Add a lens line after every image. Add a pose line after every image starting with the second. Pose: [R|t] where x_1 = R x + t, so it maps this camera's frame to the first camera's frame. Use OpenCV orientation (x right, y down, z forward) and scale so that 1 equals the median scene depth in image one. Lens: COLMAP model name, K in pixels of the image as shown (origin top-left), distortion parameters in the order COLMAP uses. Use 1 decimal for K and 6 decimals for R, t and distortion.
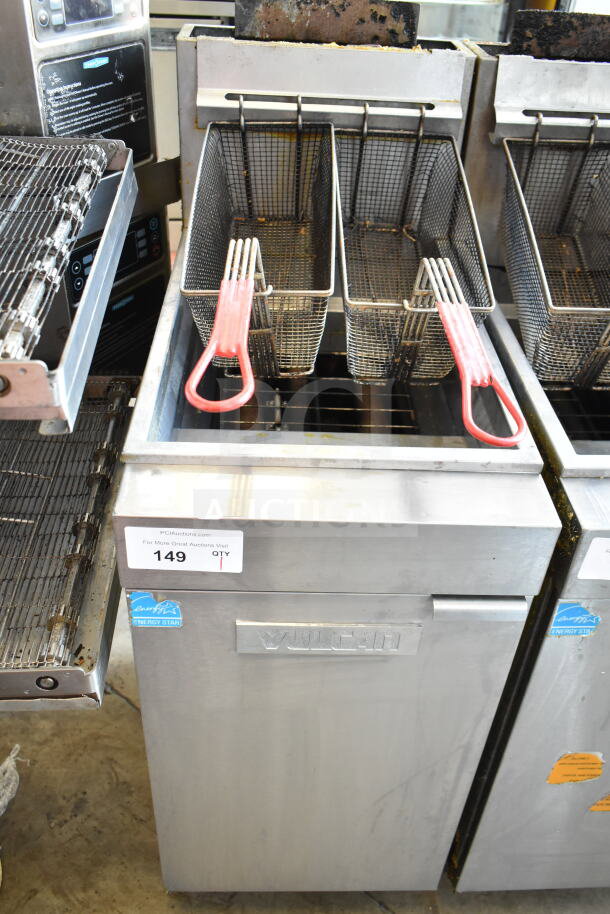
lens RADIAL K [[778.2, 0, 305.0], [0, 778.2, 457.0], [0, 0, 1]] dist [-0.002555, -0.001409]
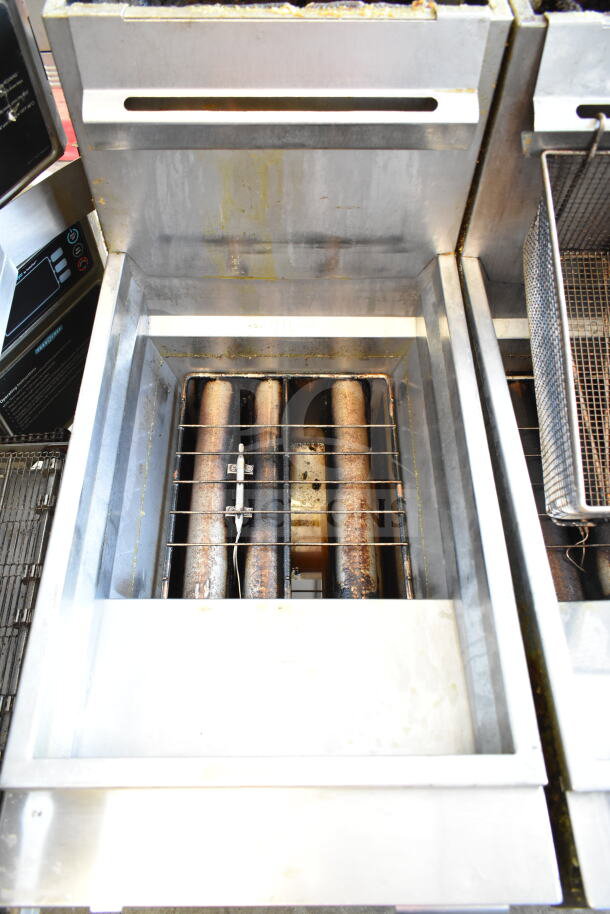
lens RADIAL K [[690.6, 0, 294.2], [0, 690.6, 453.8], [0, 0, 1]] dist [0.005237, 0.000517]
pose [[0.998597, -0.006286, -0.052574, 0.068378], [0.024179, 0.937491, 0.347167, -0.375077], [0.047105, -0.347952, 0.936328, 0.330304]]
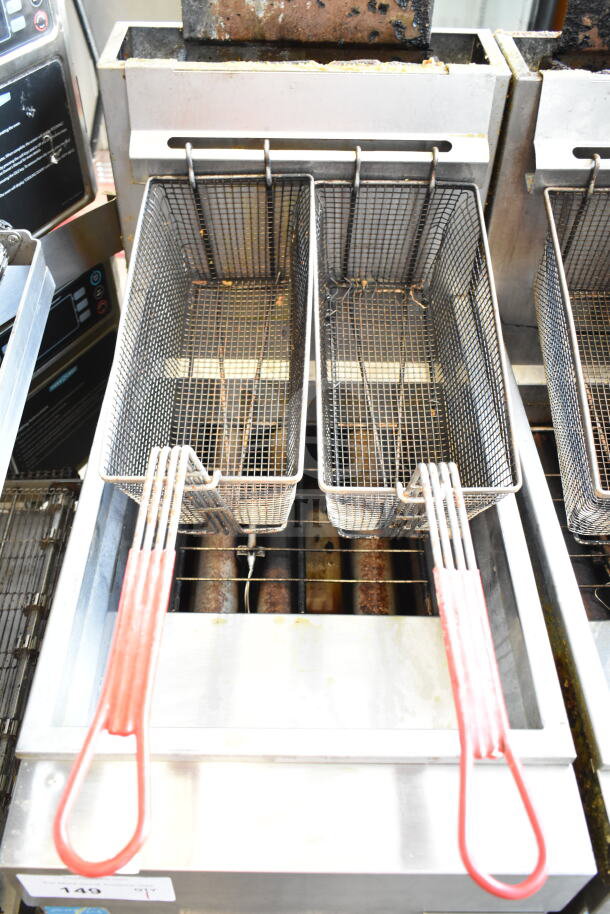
lens RADIAL K [[802.5, 0, 290.7], [0, 802.5, 458.0], [0, 0, 1]] dist [0.000579, -0.004467]
pose [[0.998609, -0.003481, -0.052608, 0.053175], [0.011819, 0.987202, 0.159035, -0.279284], [0.051381, -0.159435, 0.985870, 0.195328]]
